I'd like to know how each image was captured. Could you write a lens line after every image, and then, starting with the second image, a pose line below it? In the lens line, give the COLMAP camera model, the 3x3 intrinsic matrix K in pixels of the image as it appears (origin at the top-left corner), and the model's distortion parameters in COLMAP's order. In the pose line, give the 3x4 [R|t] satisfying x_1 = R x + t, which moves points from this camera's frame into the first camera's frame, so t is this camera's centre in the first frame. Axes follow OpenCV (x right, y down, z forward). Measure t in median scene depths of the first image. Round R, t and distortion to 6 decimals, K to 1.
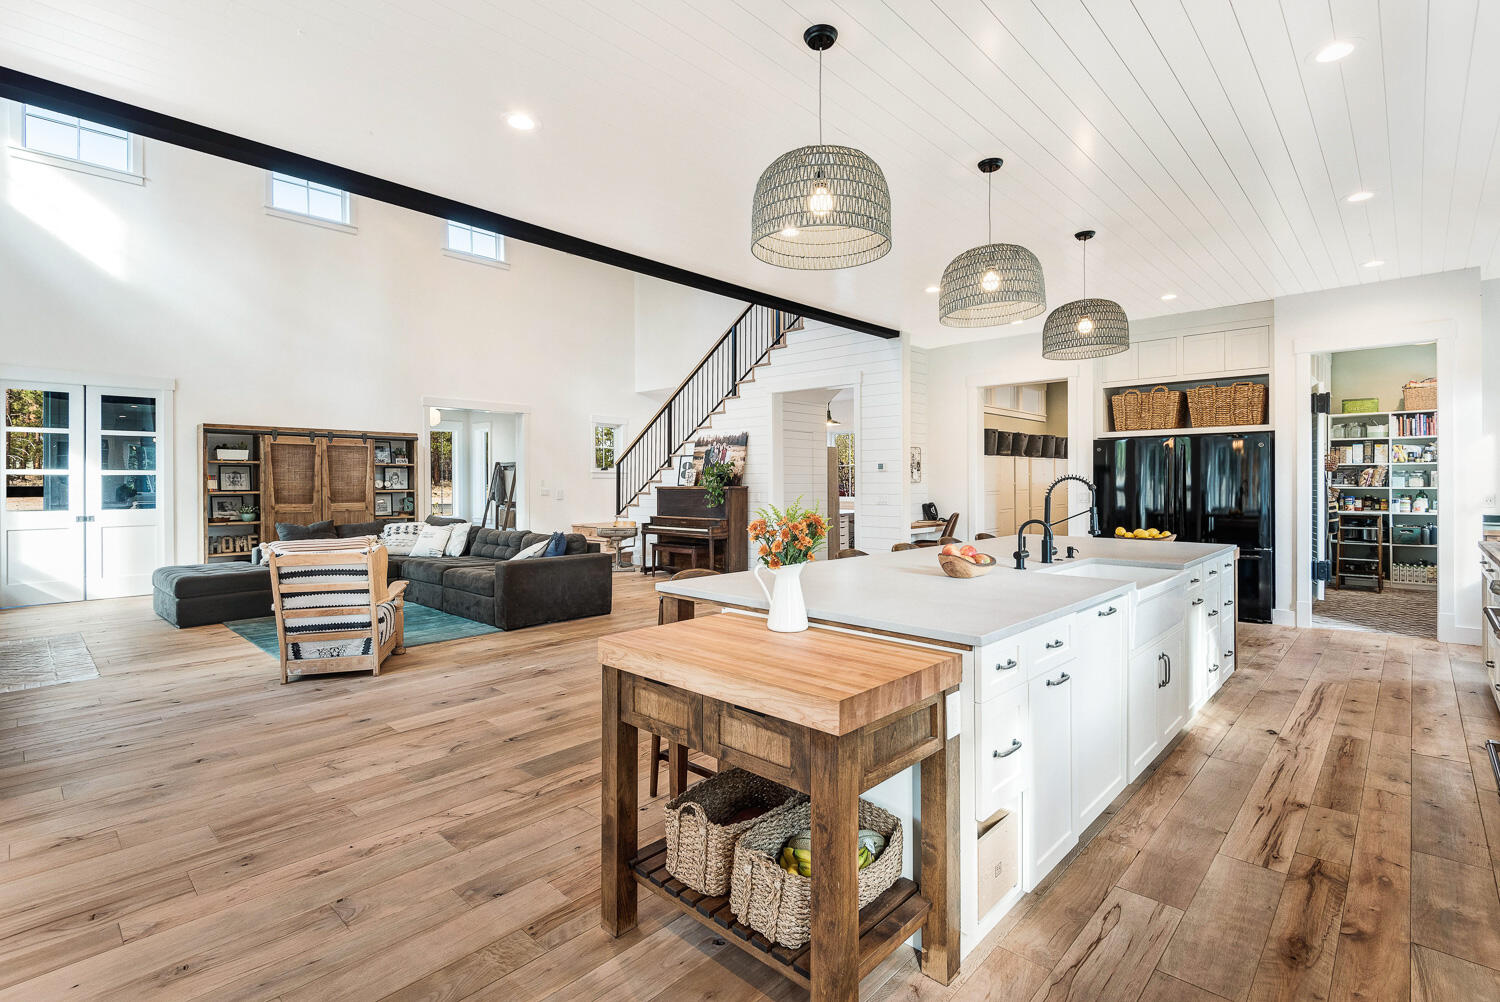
lens RADIAL K [[701.2, 0, 748.0], [0, 701.2, 485.9], [0, 0, 1]] dist [0.016375, -0.002969]
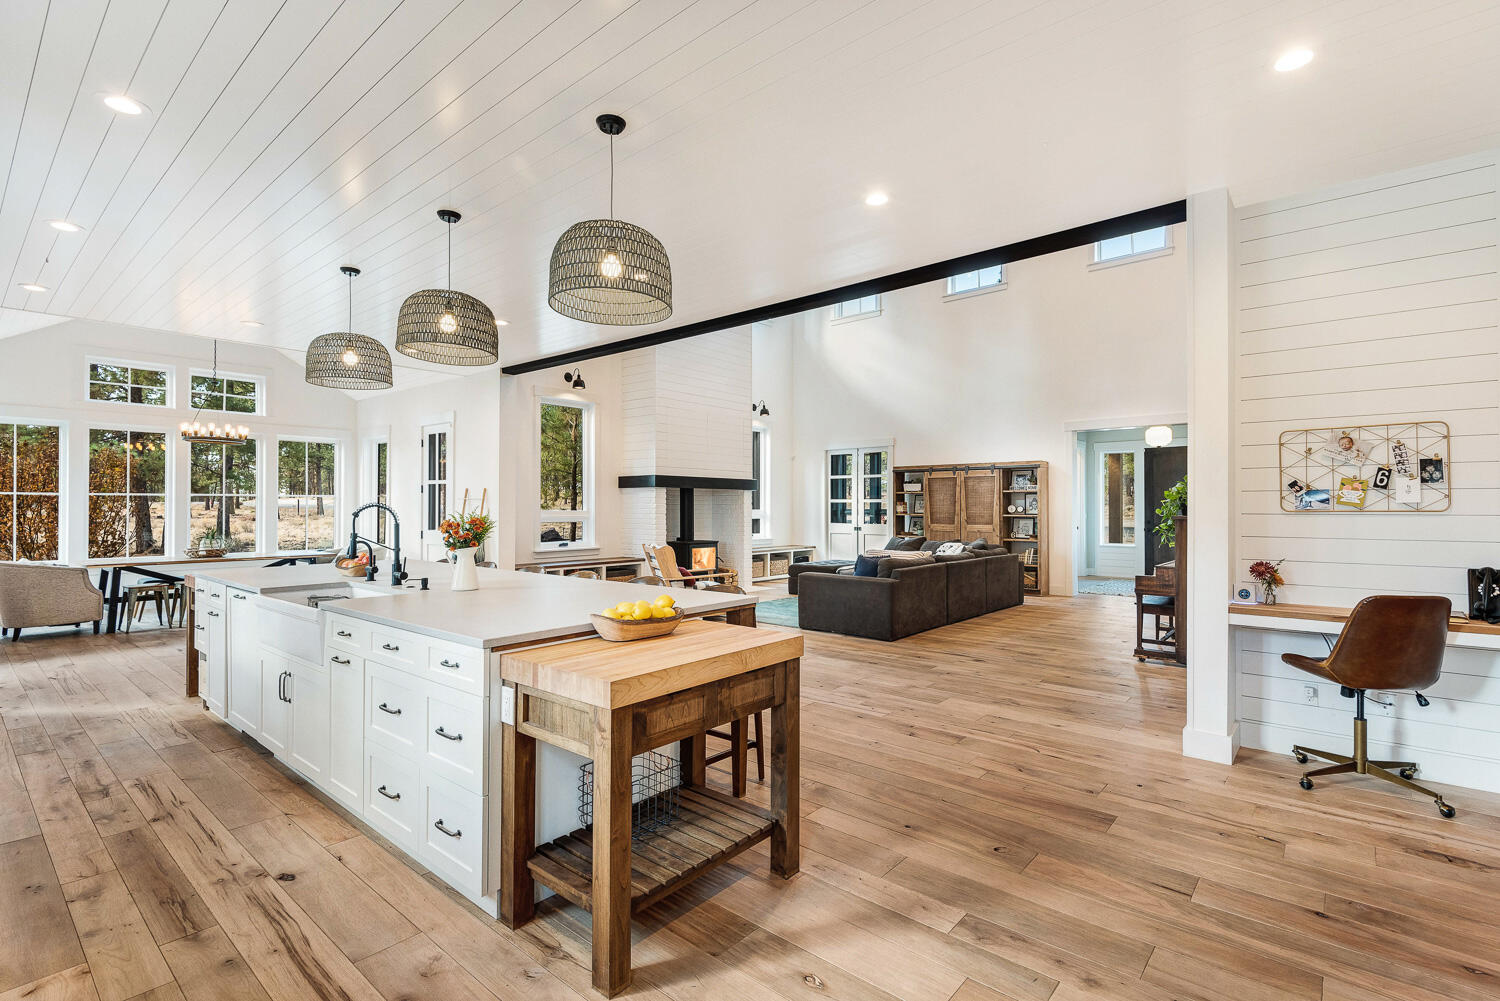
lens RADIAL K [[701.2, 0, 747.7], [0, 701.2, 504.0], [0, 0, 1]] dist [0.016375, -0.002969]
pose [[0.038613, -0.001764, -0.999253, 0.692818], [-0.007664, 0.999969, -0.002062, -0.006505], [0.999225, 0.007738, 0.038598, 0.681274]]
